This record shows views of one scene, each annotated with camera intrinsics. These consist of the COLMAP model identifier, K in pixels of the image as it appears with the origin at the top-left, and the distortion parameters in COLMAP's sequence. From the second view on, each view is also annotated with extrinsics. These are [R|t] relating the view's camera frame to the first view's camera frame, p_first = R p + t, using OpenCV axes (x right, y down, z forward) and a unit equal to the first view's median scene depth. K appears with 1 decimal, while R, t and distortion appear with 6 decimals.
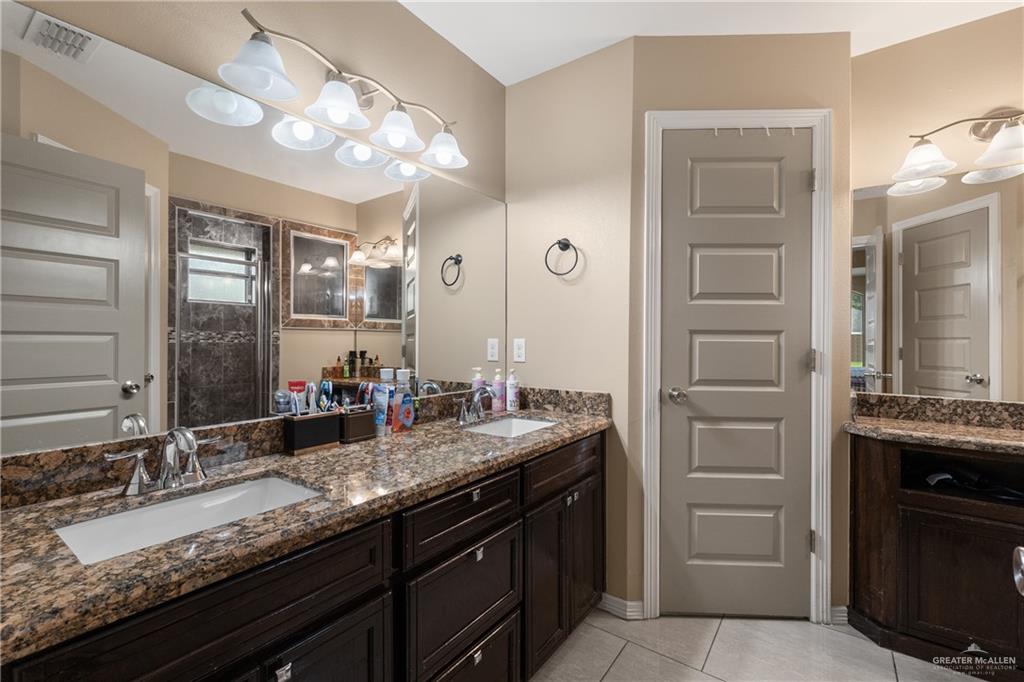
lens RADIAL K [[445.5, 0, 512.4], [0, 445.5, 338.9], [0, 0, 1]] dist [0.004912, 0.000528]
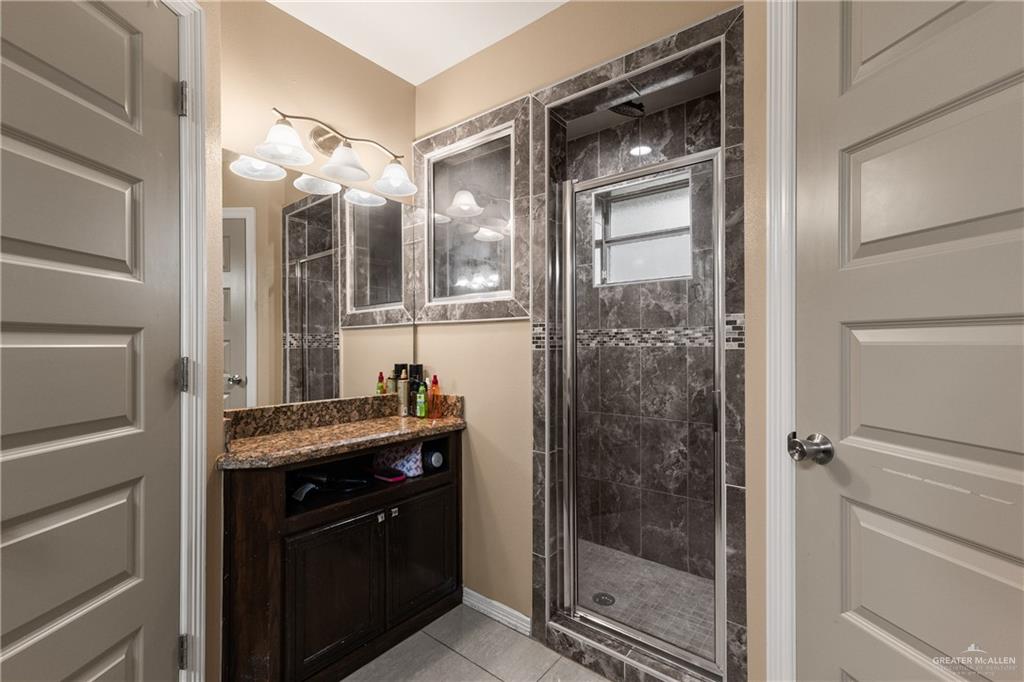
lens RADIAL K [[445.5, 0, 511.9], [0, 445.5, 341.0], [0, 0, 1]] dist [0.004912, 0.000528]
pose [[0.047133, -0.000629, 0.998888, 0.042518], [0.002031, 0.999998, 0.000534, -0.000643], [-0.998887, 0.002004, 0.047134, 0.489135]]
